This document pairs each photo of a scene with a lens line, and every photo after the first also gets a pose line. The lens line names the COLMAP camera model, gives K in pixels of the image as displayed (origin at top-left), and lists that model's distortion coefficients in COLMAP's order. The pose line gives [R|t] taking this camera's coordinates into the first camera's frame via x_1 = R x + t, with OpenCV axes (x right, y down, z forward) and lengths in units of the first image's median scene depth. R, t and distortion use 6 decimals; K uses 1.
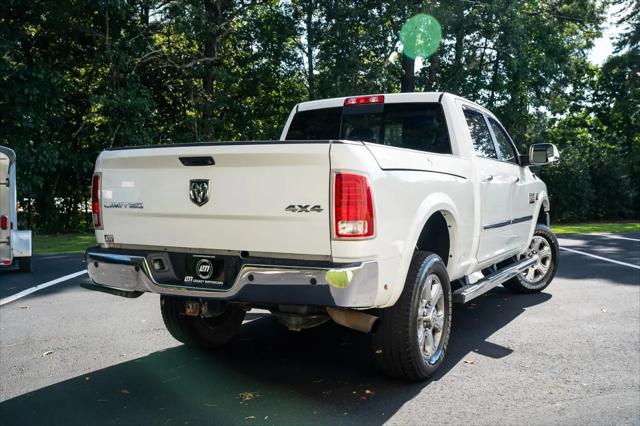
lens RADIAL K [[659.1, 0, 321.5], [0, 659.1, 222.2], [0, 0, 1]] dist [0.053136, 0.000000]
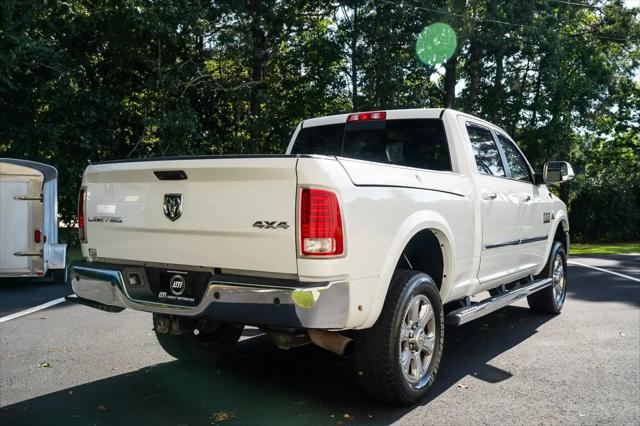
lens RADIAL K [[632.9, 0, 319.9], [0, 632.9, 223.5], [0, 0, 1]] dist [0.042326, 0.000000]
pose [[0.996543, 0.009720, -0.082508, 0.085322], [-0.011703, 0.999653, -0.023589, -0.000929], [0.082250, 0.024473, 0.996311, 0.056220]]
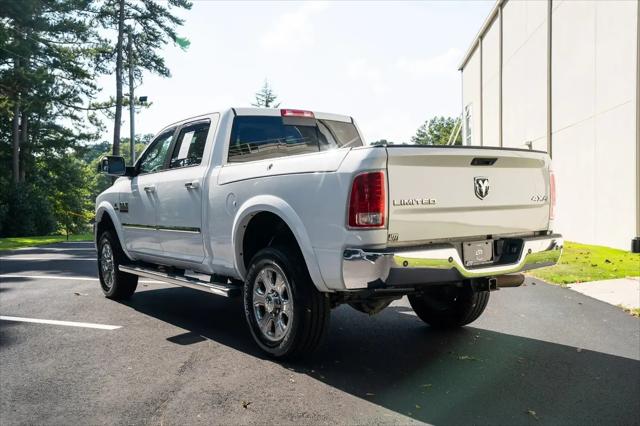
lens RADIAL K [[632.9, 0, 320.2], [0, 632.9, 210.6], [0, 0, 1]] dist [0.042326, 0.000000]
pose [[0.419234, -0.026297, 0.907497, -1.018607], [0.069068, 0.997607, -0.002999, -0.016249], [-0.905247, 0.063936, 0.420048, 0.594238]]
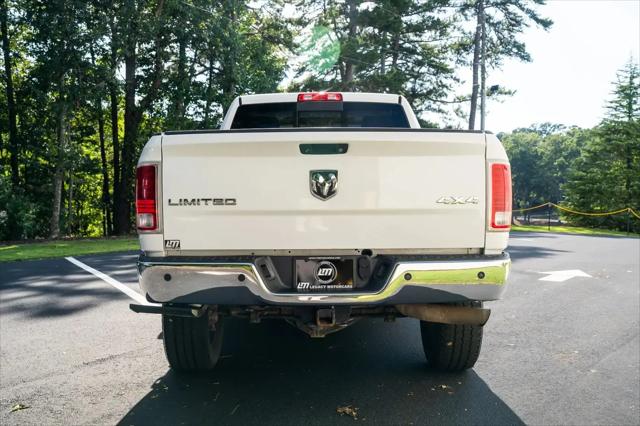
lens RADIAL K [[632.9, 0, 321.4], [0, 632.9, 210.5], [0, 0, 1]] dist [0.042326, 0.000000]
pose [[0.870980, -0.018729, 0.490961, -0.453590], [0.033299, 0.999226, -0.020955, 0.004815], [-0.490188, 0.034600, 0.870929, 0.206653]]
